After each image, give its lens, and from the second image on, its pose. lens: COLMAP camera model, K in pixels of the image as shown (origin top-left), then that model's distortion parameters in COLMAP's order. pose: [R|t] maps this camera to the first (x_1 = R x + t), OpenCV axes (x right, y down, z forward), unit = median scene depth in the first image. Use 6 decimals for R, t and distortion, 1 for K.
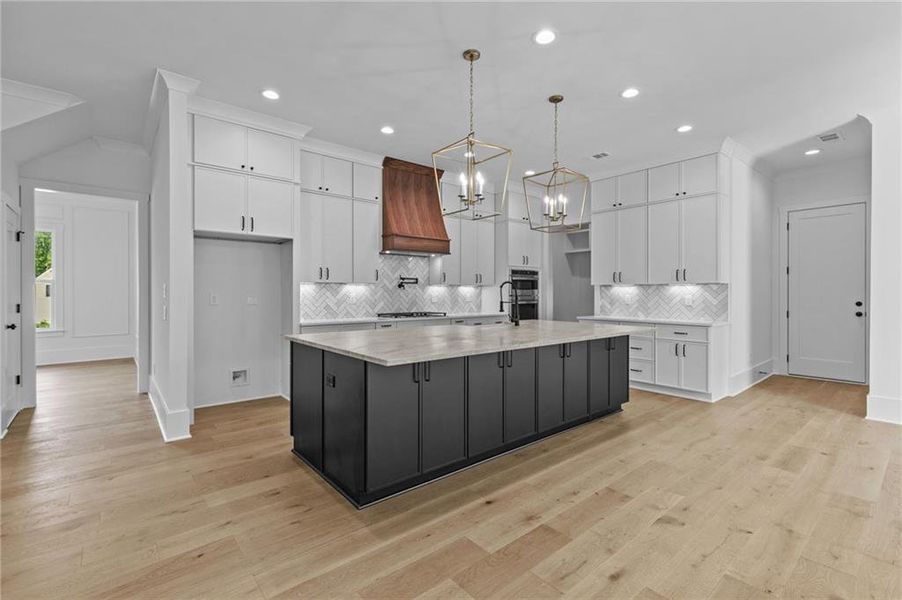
lens RADIAL K [[404.1, 0, 454.9], [0, 404.1, 298.0], [0, 0, 1]] dist [0.004277, 0.000257]
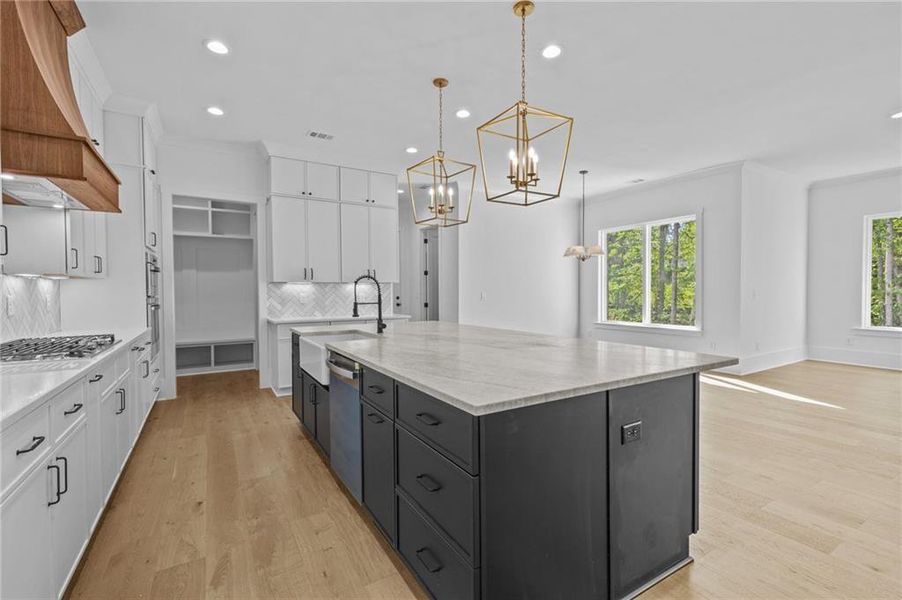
lens RADIAL K [[404.1, 0, 451.8], [0, 404.1, 297.3], [0, 0, 1]] dist [0.004277, 0.000257]
pose [[0.146630, -0.018349, 0.989021, -0.471955], [0.015079, 0.999753, 0.016312, -0.008919], [-0.989077, 0.012521, 0.146870, 0.583554]]
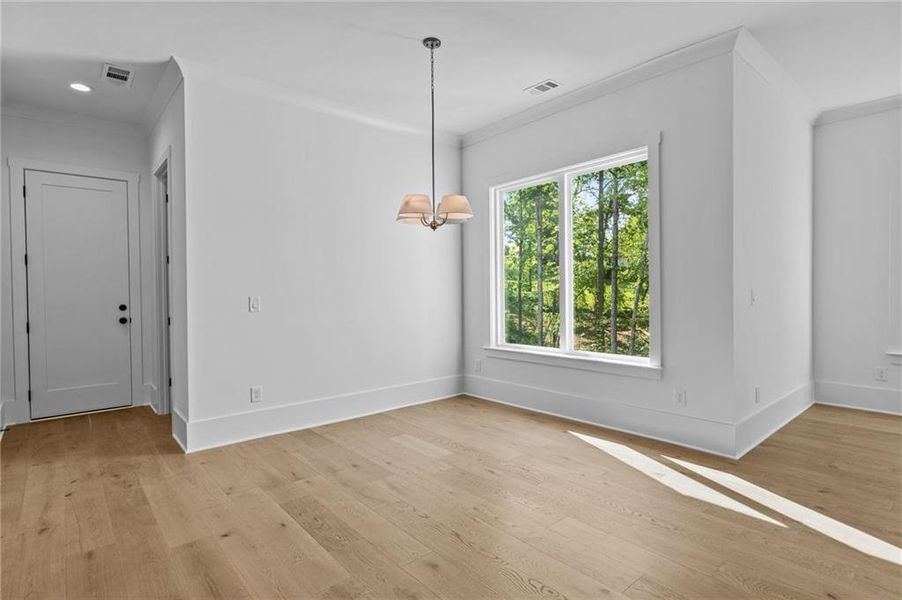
lens RADIAL K [[453.7, 0, 454.8], [0, 453.7, 299.4], [0, 0, 1]] dist [-0.005015, 0.000368]
pose [[-0.016981, -0.016223, 0.999724, 0.099854], [0.019497, 0.999673, 0.016553, -0.003684], [-0.999666, 0.019773, -0.016659, 0.367527]]
